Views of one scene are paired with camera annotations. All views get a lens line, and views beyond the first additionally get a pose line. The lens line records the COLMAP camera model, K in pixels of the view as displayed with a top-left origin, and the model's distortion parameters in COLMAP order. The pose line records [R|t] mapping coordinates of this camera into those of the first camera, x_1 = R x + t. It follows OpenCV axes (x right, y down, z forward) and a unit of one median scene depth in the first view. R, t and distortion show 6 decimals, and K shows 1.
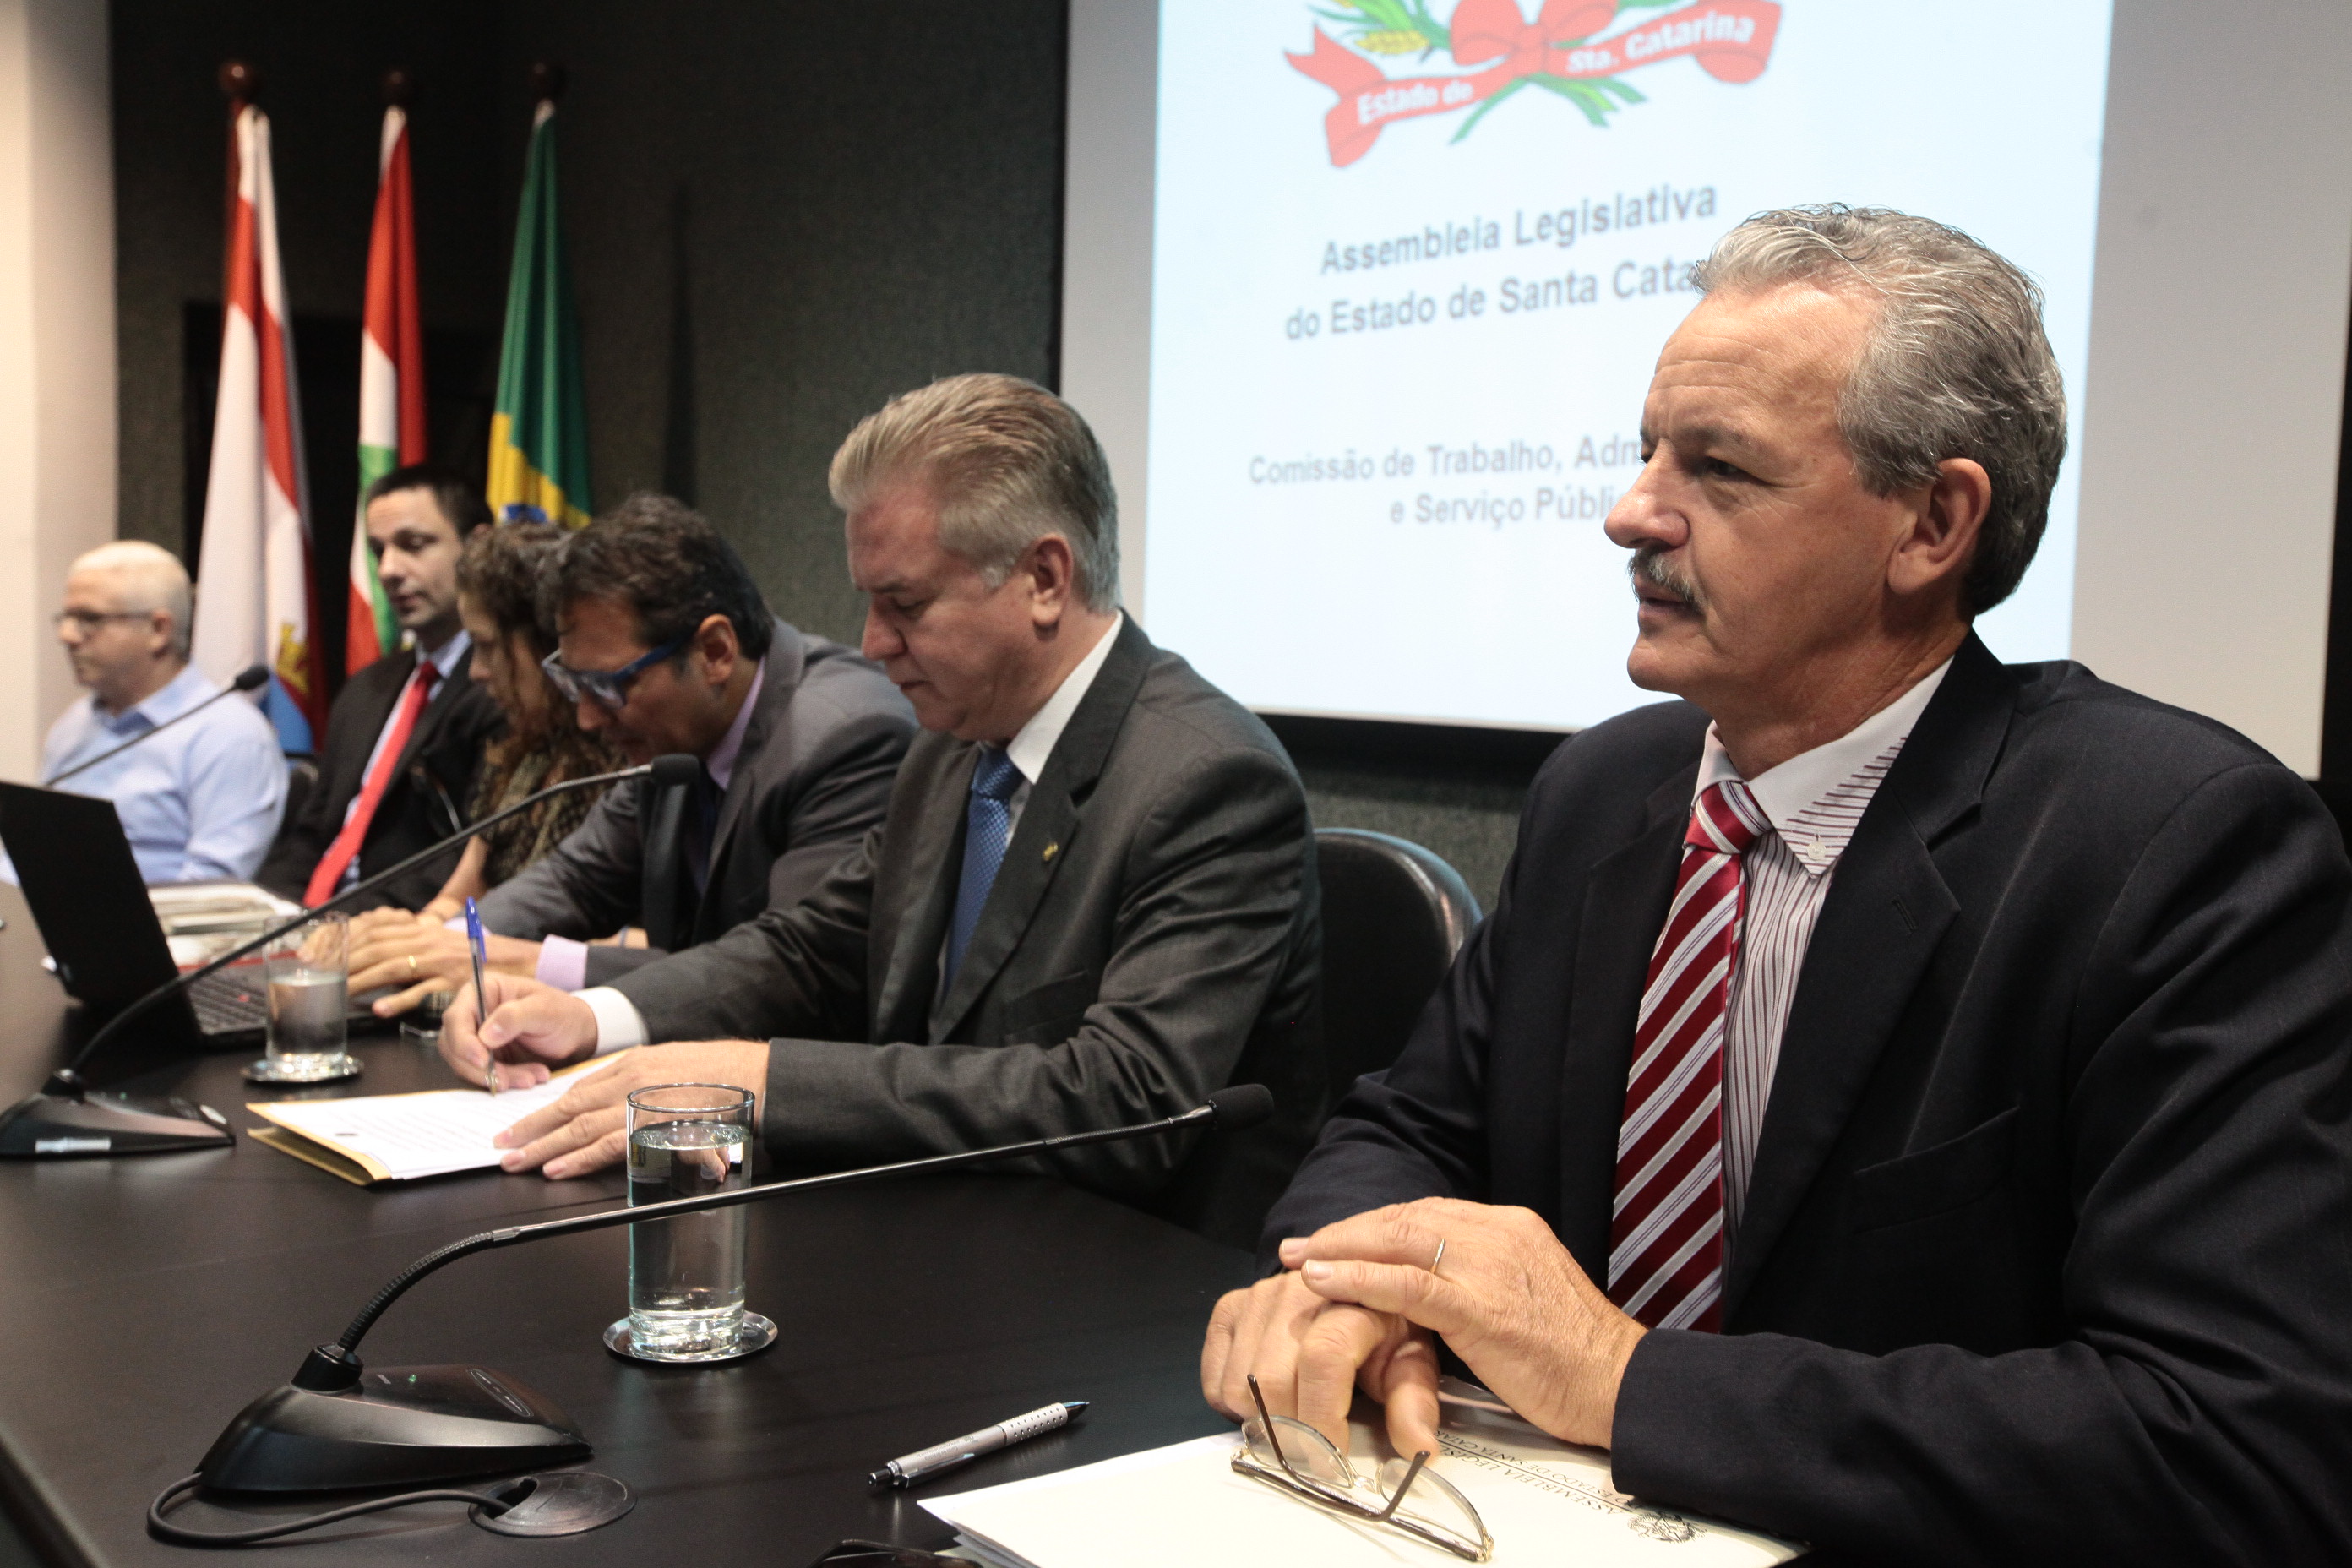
lens RADIAL K [[2215.5, 0, 1186.8], [0, 2215.5, 783.7], [0, 0, 1]] dist [-0.014612, 0.149524]
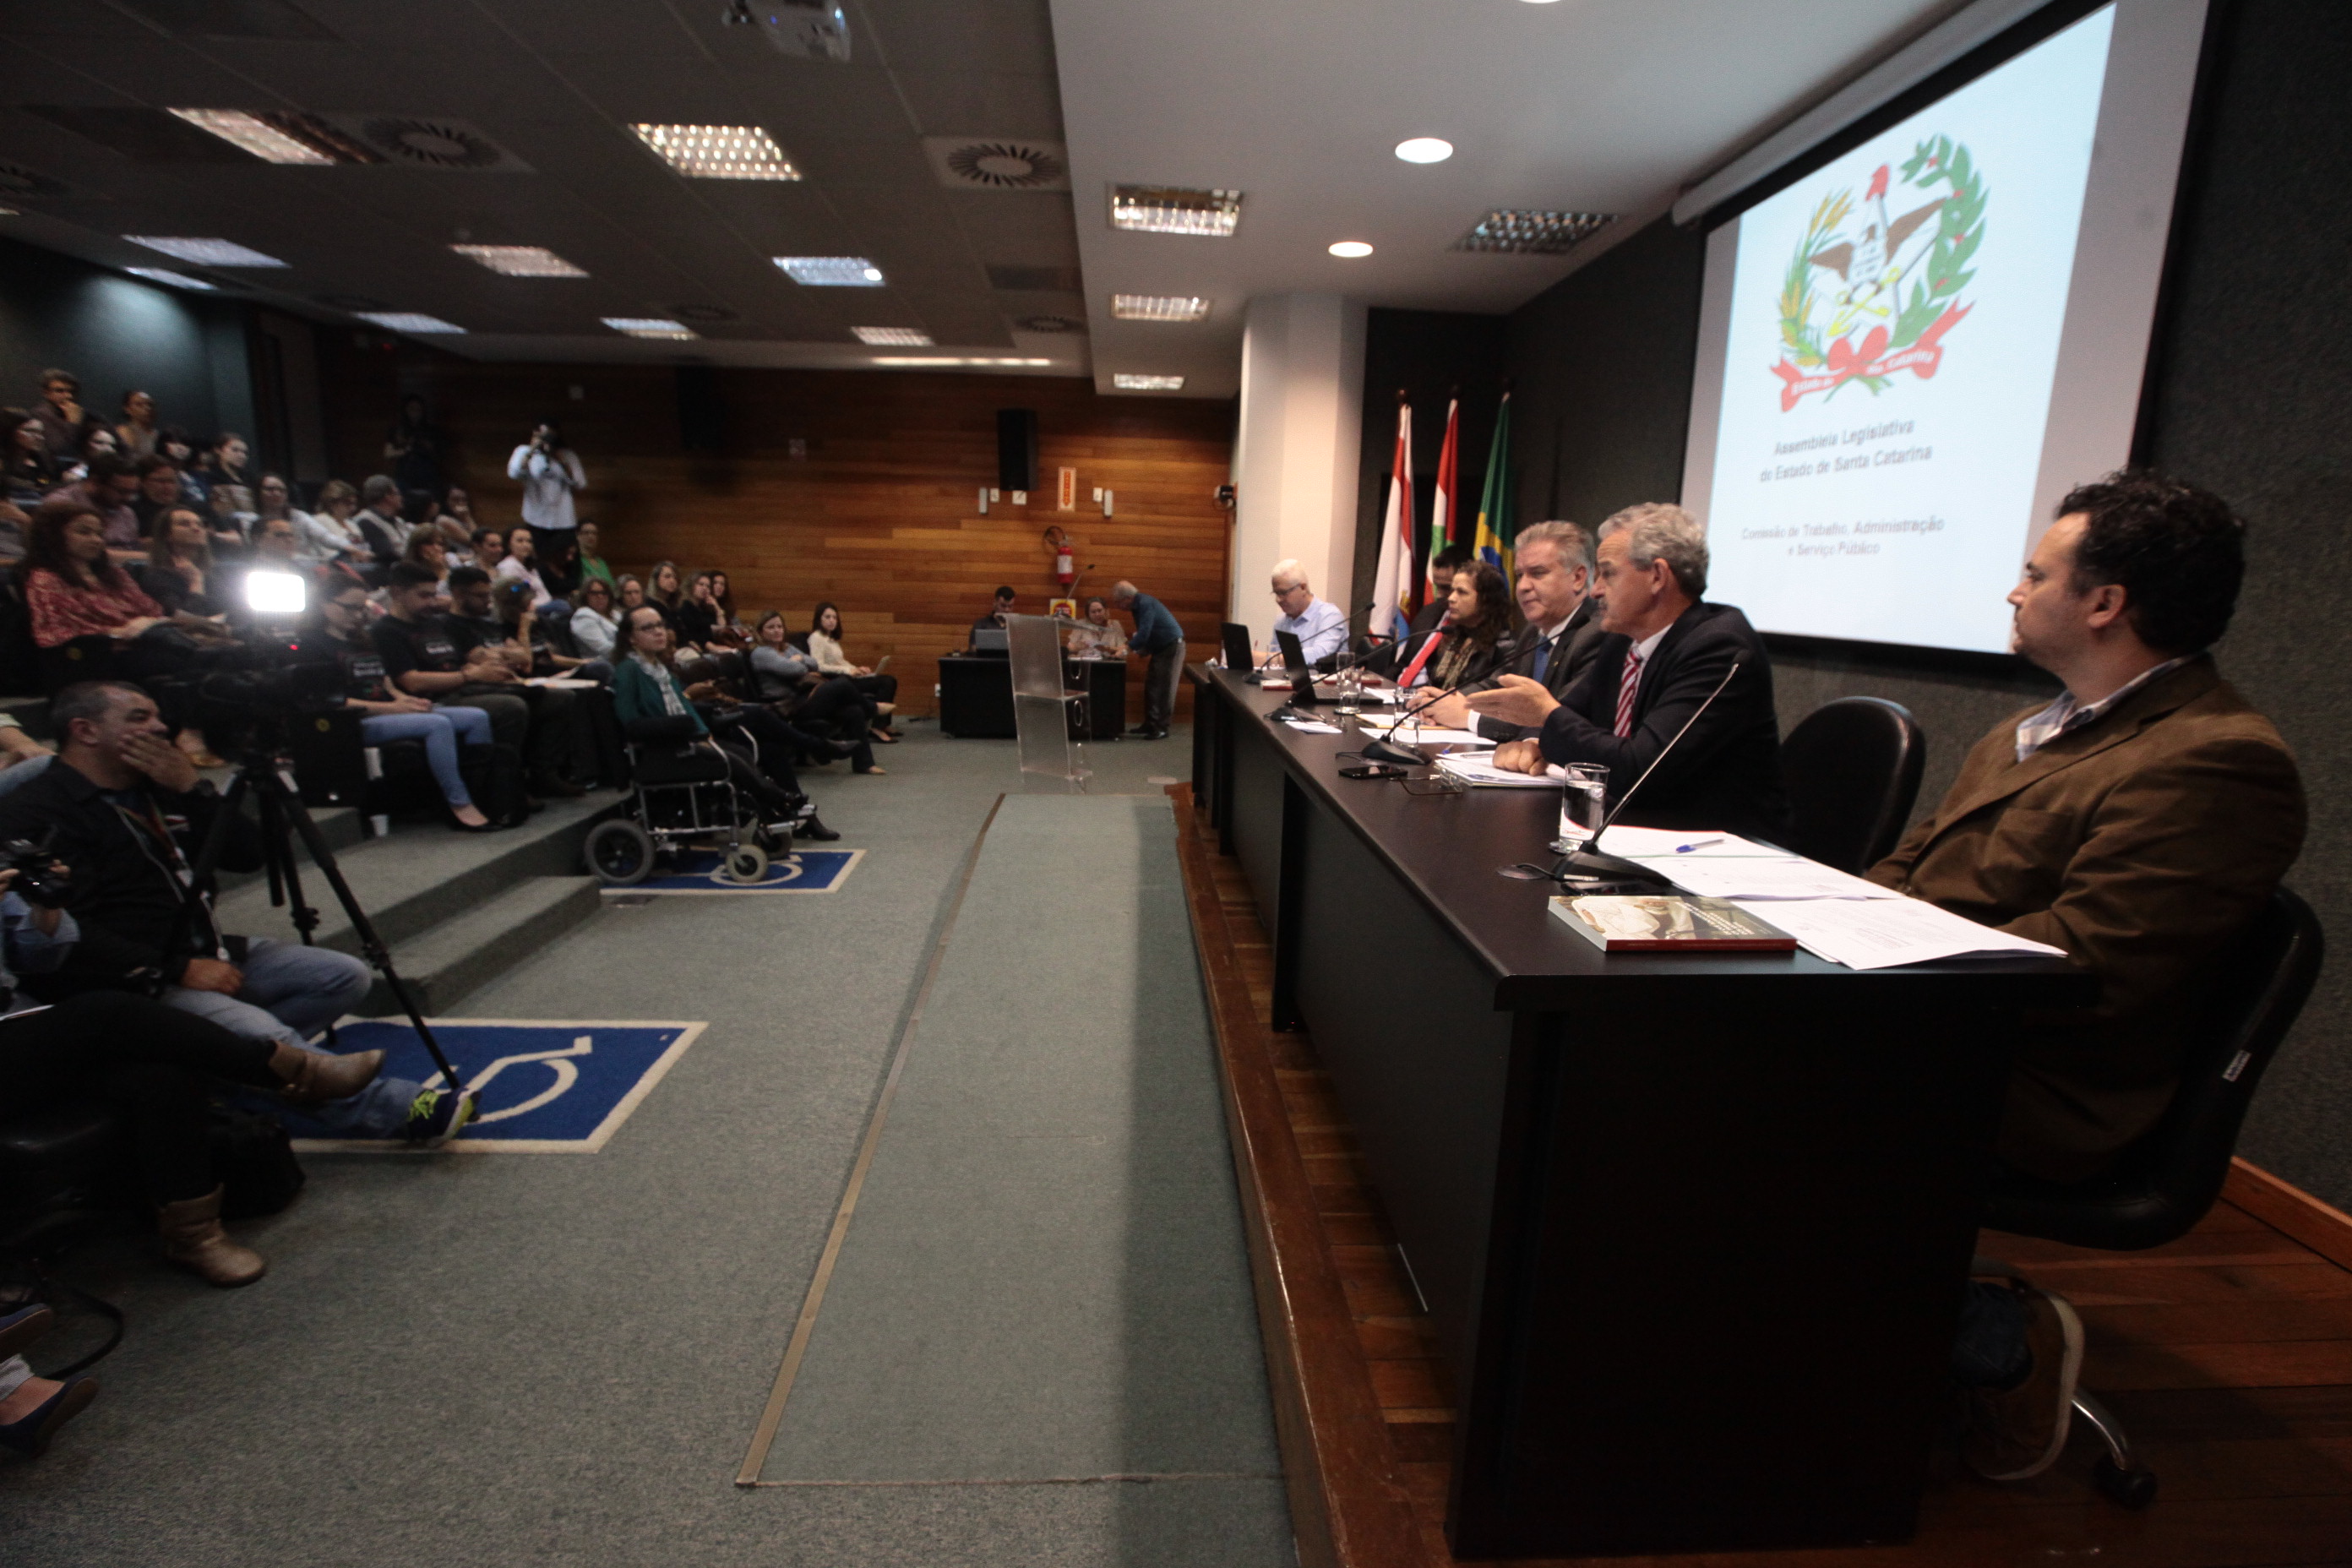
lens RADIAL K [[1062.6, 0, 1170.4], [0, 1062.6, 787.6], [0, 0, 1]] dist [-0.052117, 0.015367]
pose [[0.804866, 0.111381, -0.582910, 0.255619], [-0.045865, 0.990967, 0.126022, 0.029399], [0.591681, -0.074696, 0.802704, -0.414250]]
